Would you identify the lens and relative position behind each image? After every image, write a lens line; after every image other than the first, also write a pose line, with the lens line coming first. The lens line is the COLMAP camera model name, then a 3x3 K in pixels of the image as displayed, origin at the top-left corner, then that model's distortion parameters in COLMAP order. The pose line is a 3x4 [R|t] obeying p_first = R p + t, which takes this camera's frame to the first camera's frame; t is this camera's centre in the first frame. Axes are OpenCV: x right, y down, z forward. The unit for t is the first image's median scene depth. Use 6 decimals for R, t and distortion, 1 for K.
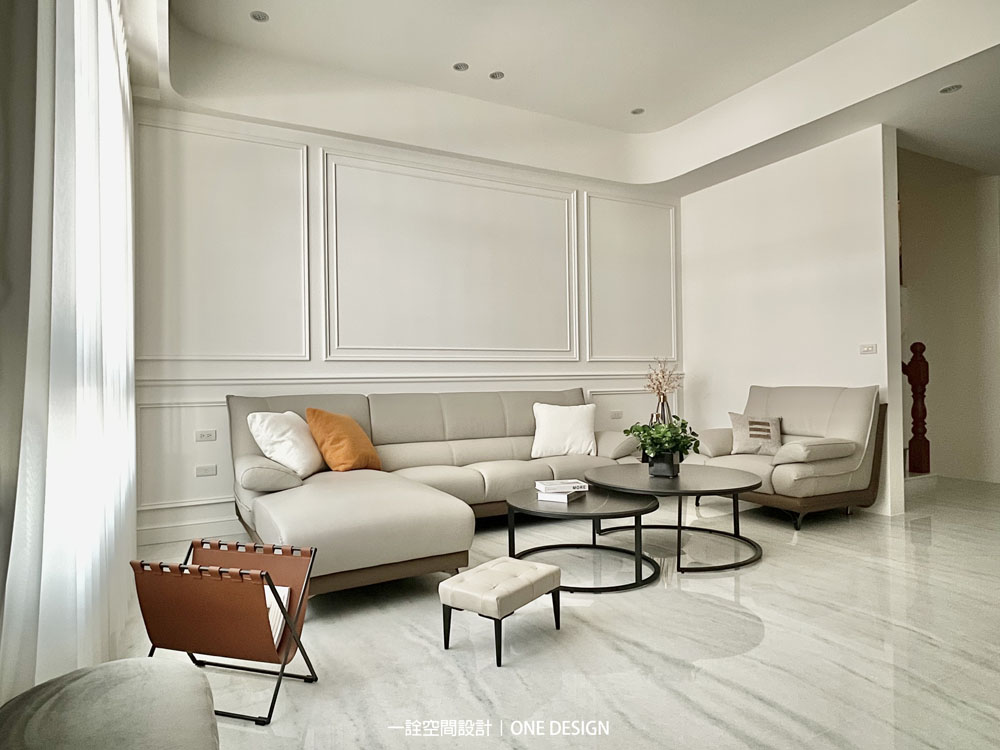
lens RADIAL K [[604.6, 0, 497.1], [0, 604.6, 372.1], [0, 0, 1]] dist [0.000385, -0.002201]
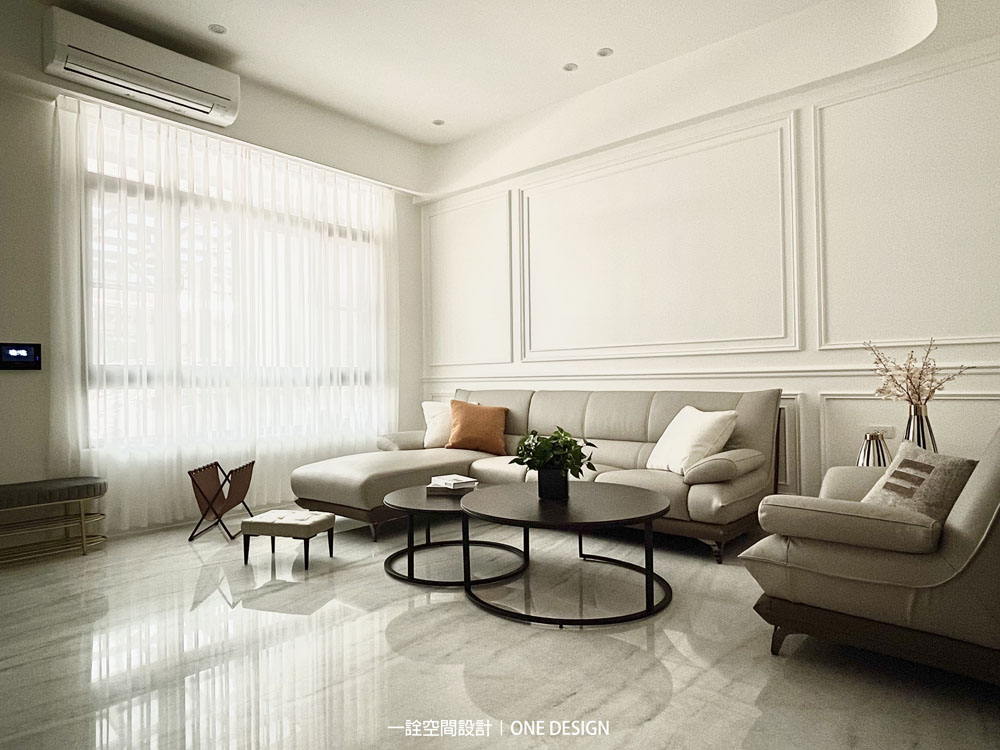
lens RADIAL K [[604.6, 0, 497.1], [0, 604.6, 372.1], [0, 0, 1]] dist [0.000385, -0.002201]
pose [[0.353546, -0.000591, -0.935417, 0.921587], [0.020688, 0.999760, 0.007188, -0.007852], [0.935188, -0.021894, 0.353473, 0.570565]]
